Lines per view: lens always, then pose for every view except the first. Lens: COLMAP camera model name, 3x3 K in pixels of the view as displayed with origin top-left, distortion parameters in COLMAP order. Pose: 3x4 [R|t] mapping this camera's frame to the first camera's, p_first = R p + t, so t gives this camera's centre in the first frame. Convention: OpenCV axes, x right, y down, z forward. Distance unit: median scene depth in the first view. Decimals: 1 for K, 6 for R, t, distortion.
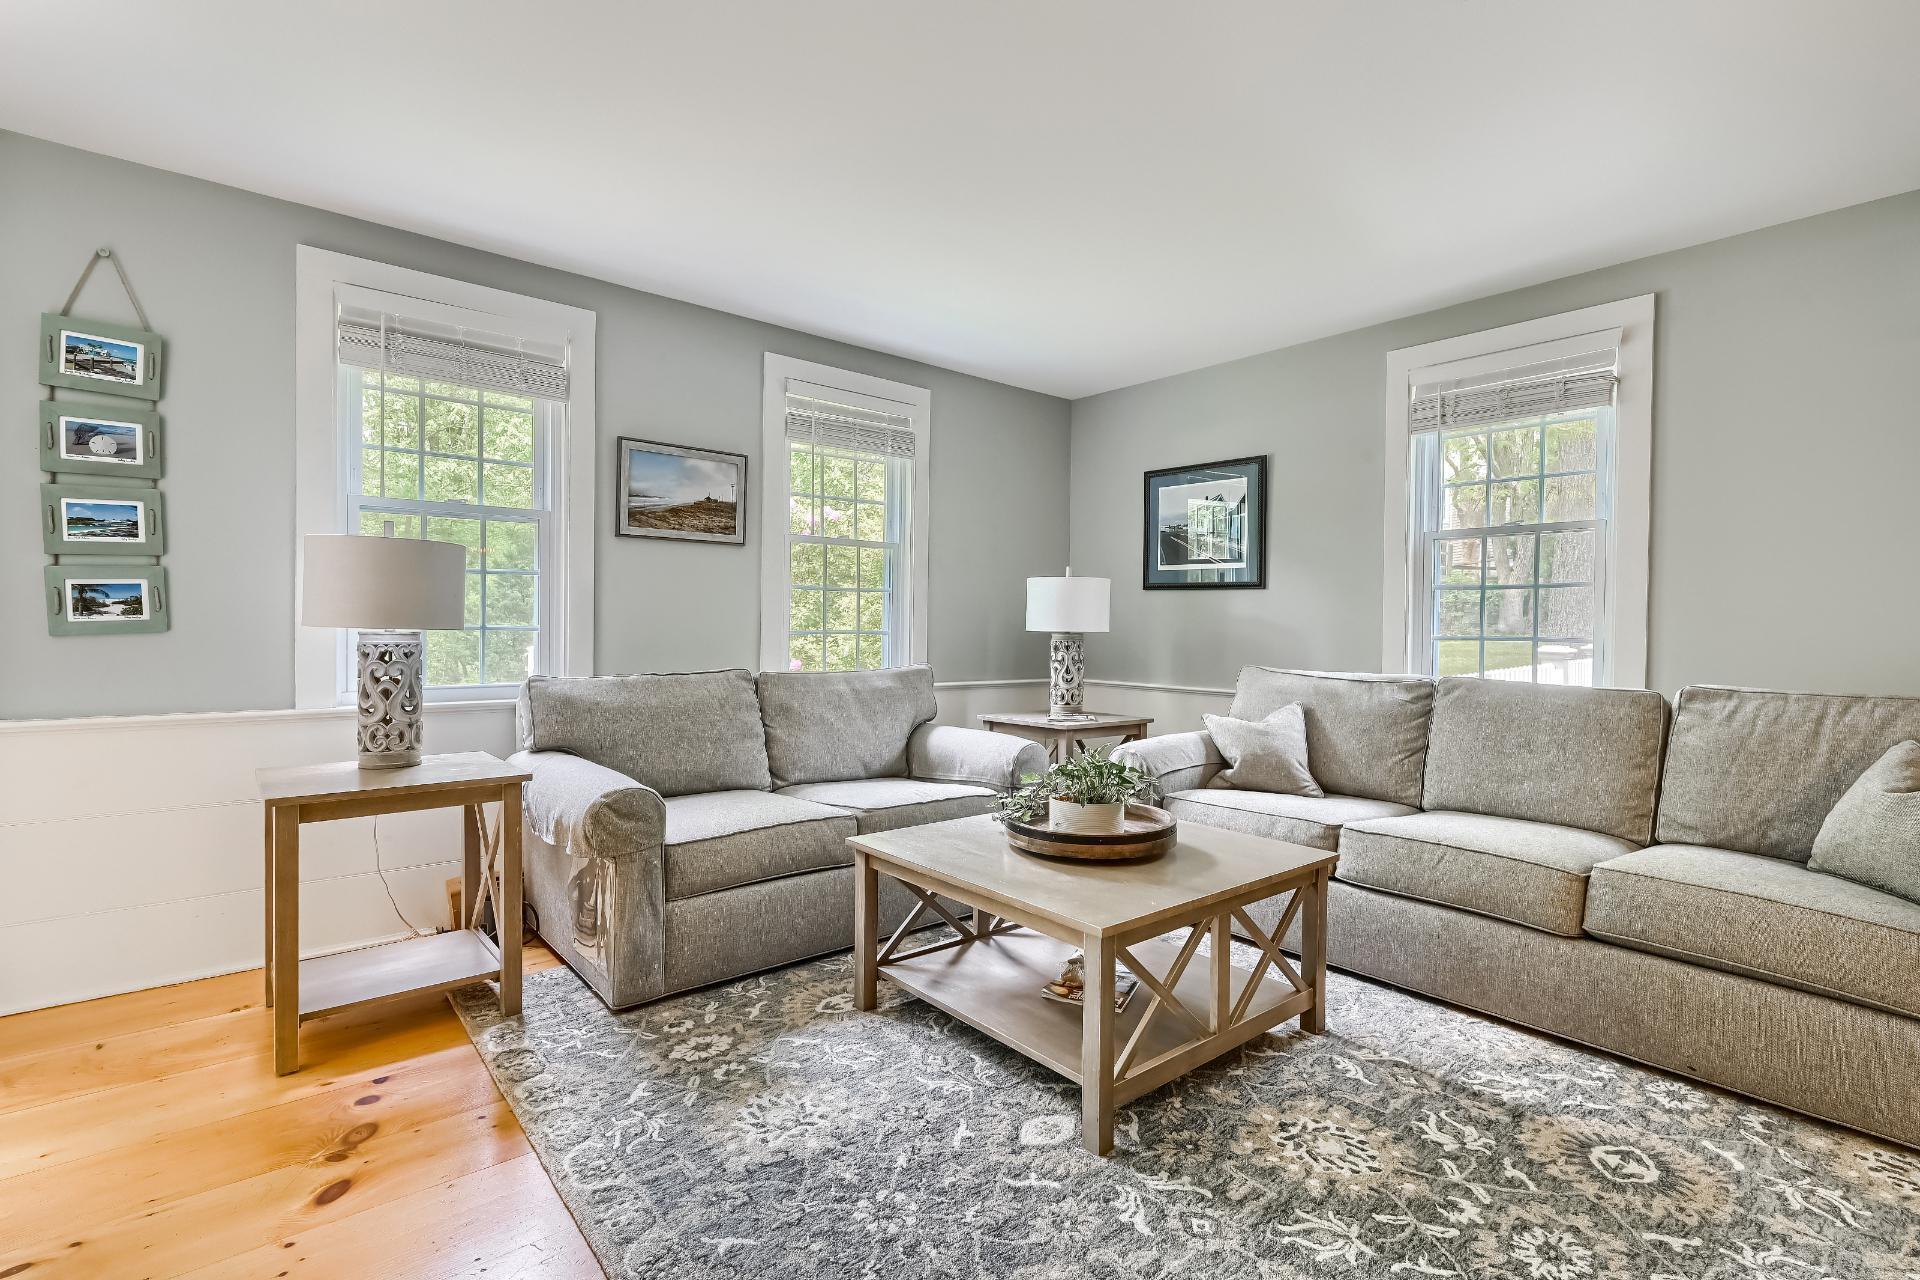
lens RADIAL K [[889.1, 0, 960.0], [0, 889.1, 640.0], [0, 0, 1]] dist [-0.002304, 0.000184]
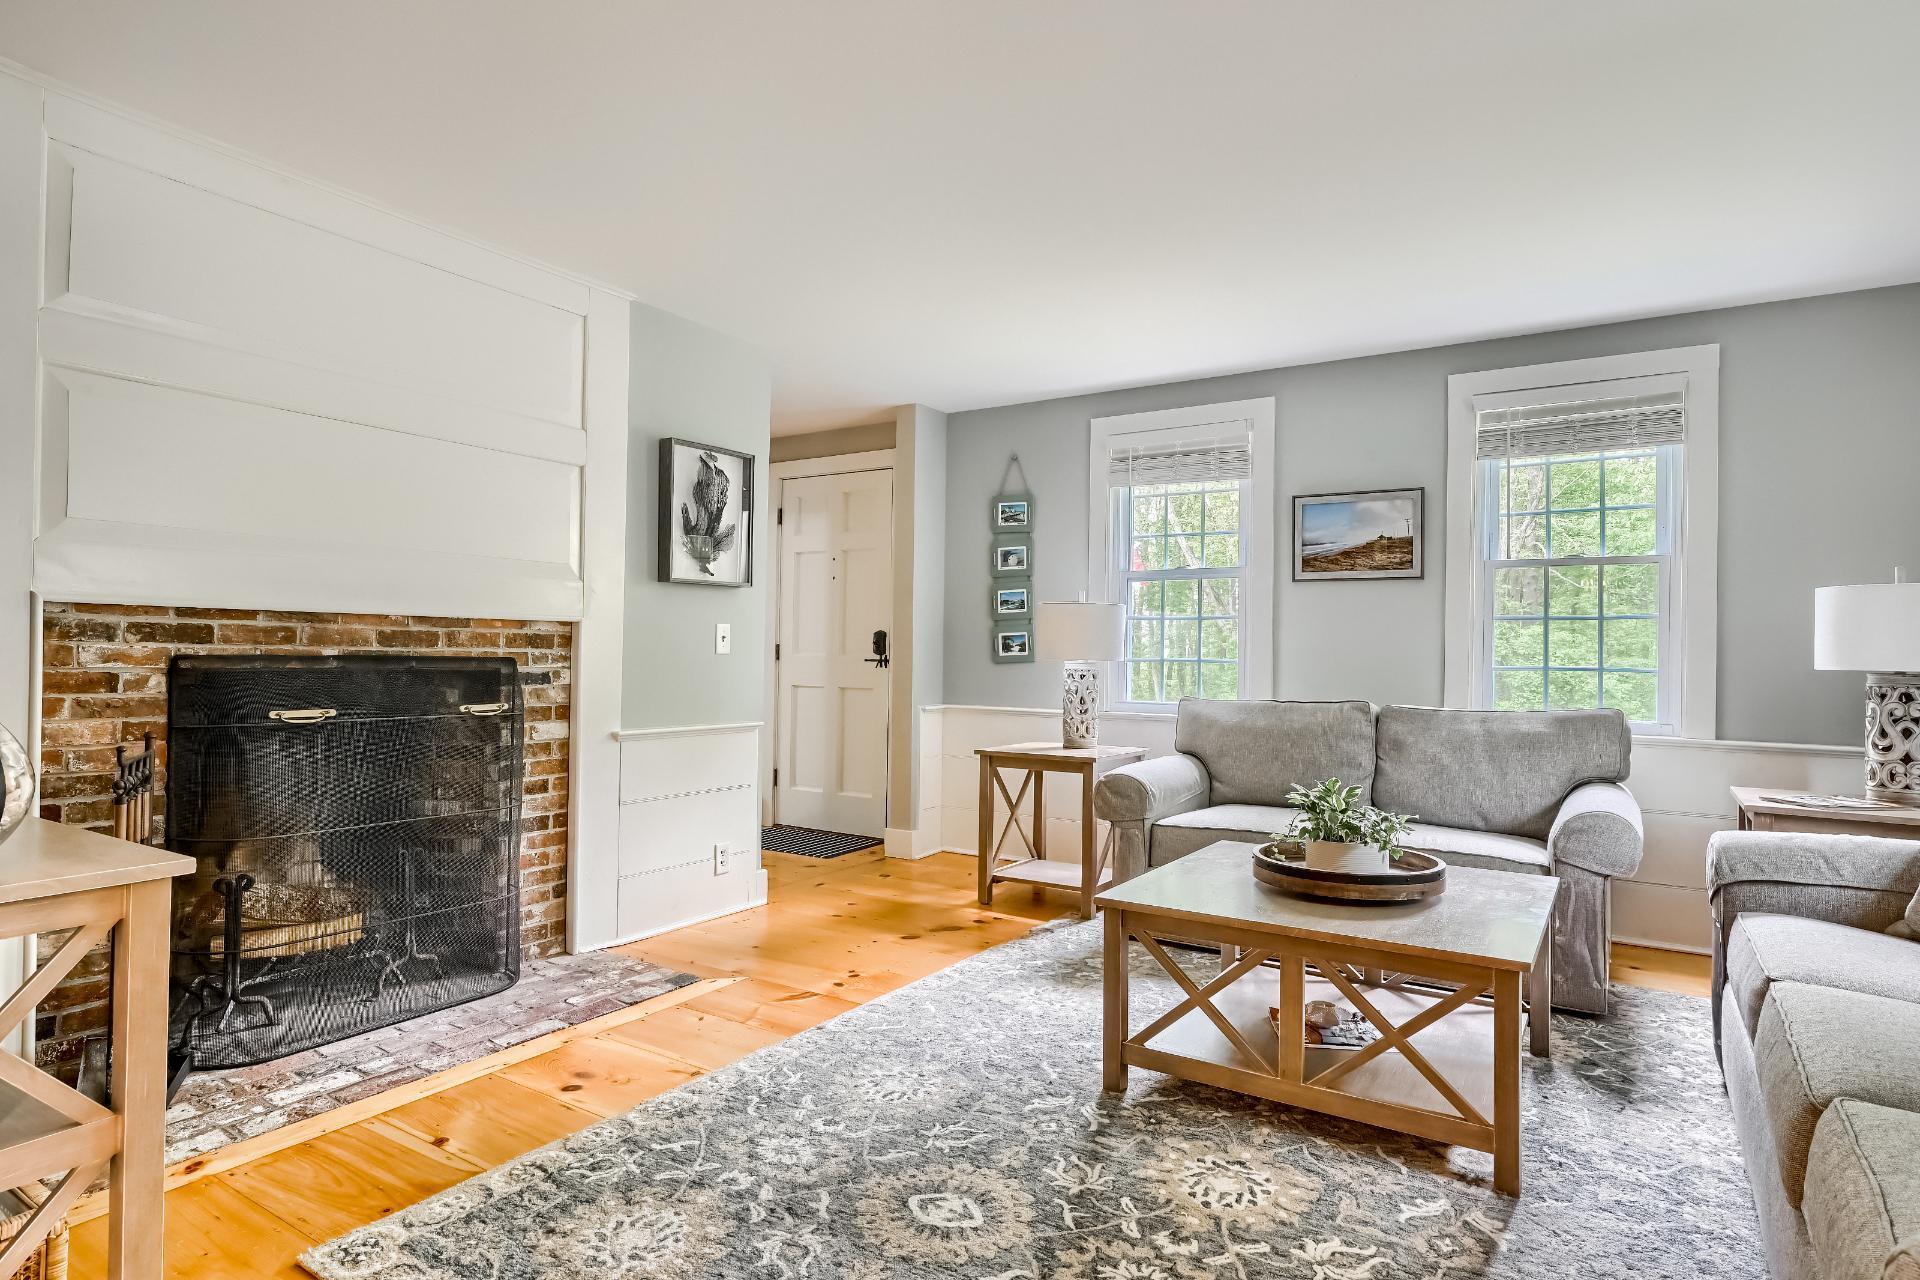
lens RADIAL K [[1016.3, 0, 960.0], [0, 1016.3, 640.0], [0, 0, 1]] dist [-0.001064, -0.000311]
pose [[0.298948, -0.017780, -0.954104, 0.991056], [-0.023106, 0.999398, -0.025864, 0.003895], [0.953990, 0.029778, 0.298358, 0.259018]]
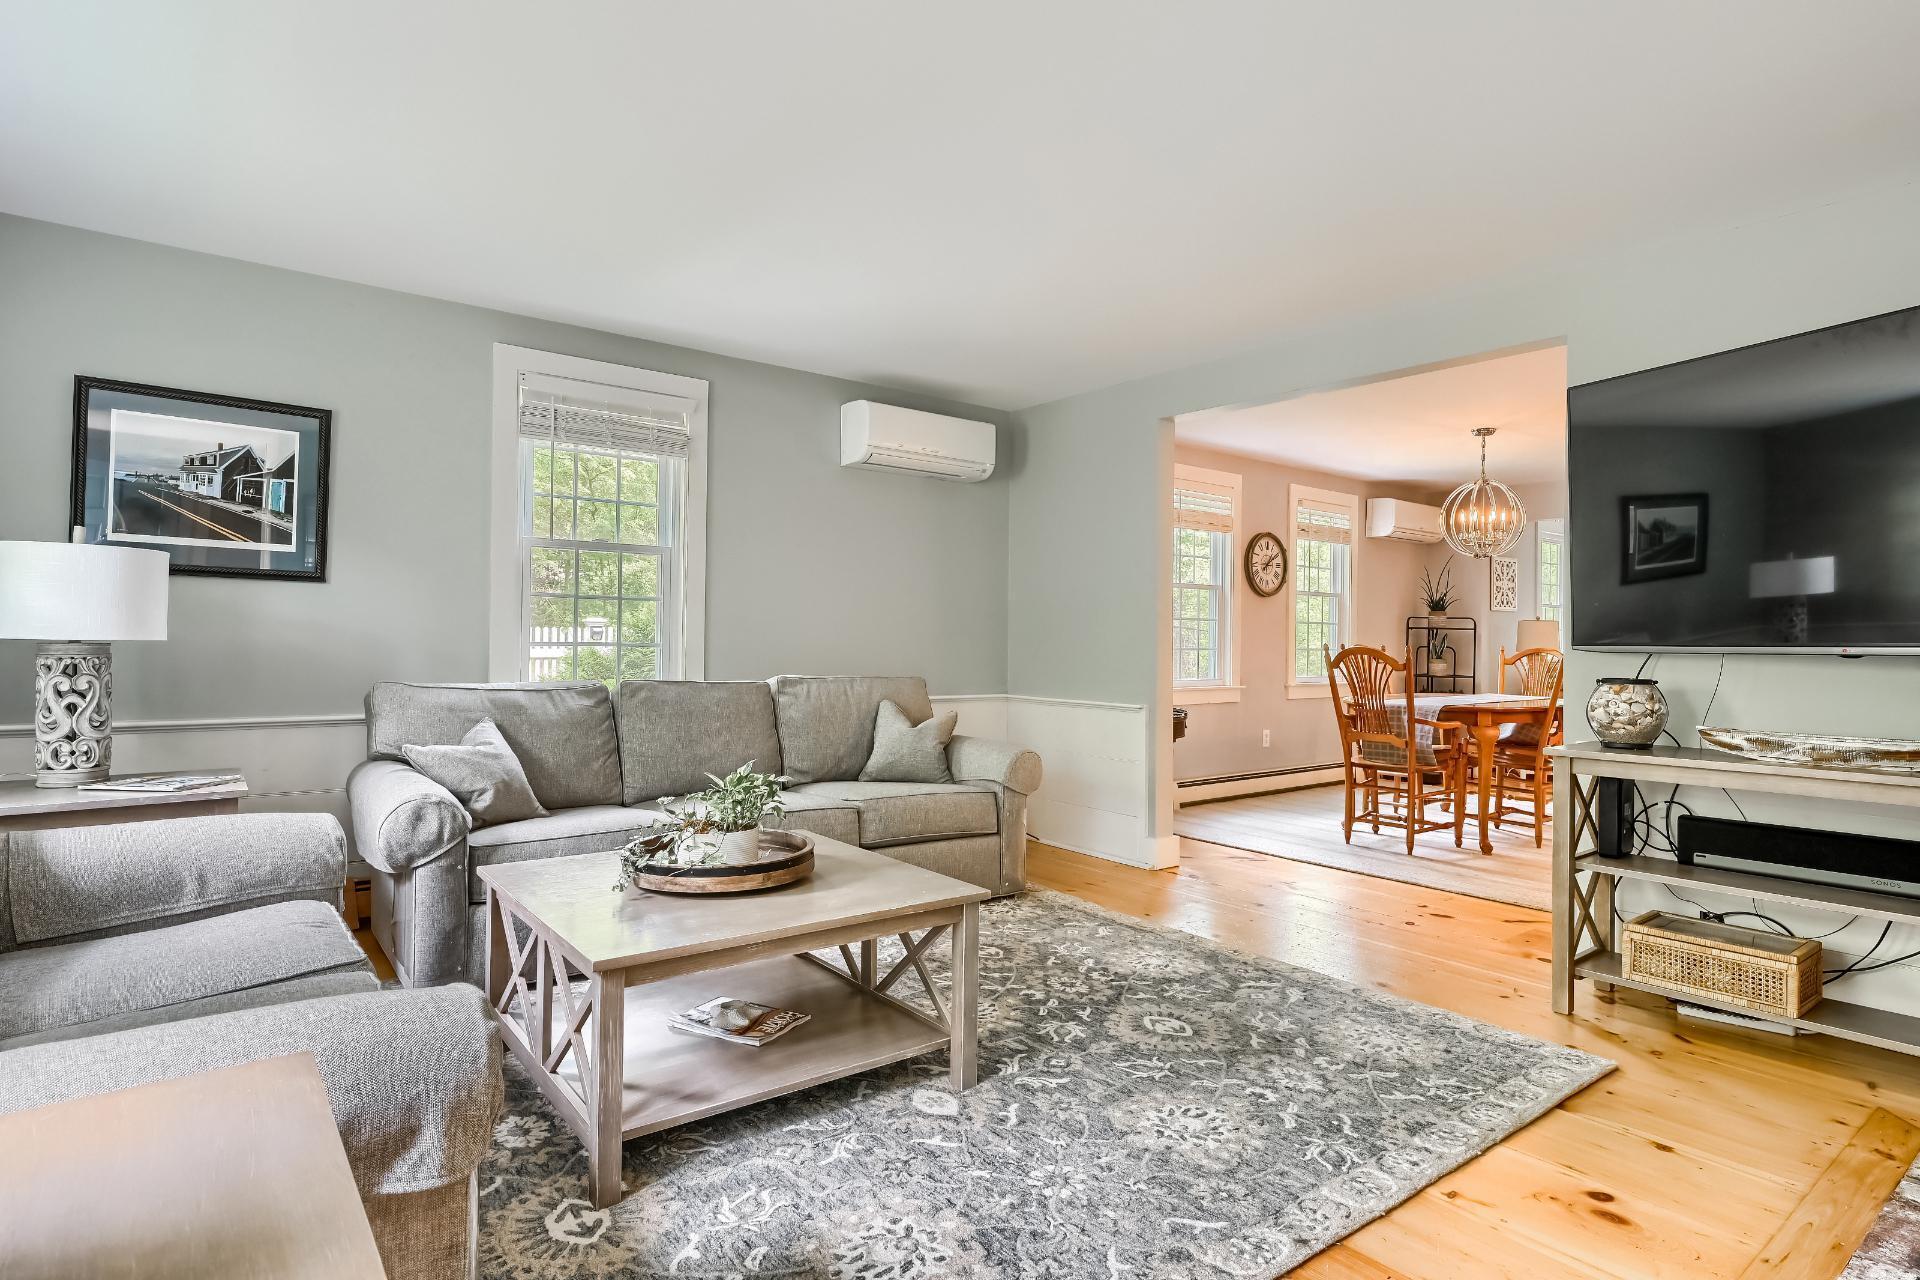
lens RADIAL K [[1016.3, 0, 960.0], [0, 1016.3, 640.0], [0, 0, 1]] dist [-0.001064, -0.000311]
pose [[0.034941, -0.009283, 0.999346, -0.830518], [0.003468, 0.999952, 0.009167, -0.022168], [-0.999383, 0.003146, 0.034972, 0.668216]]
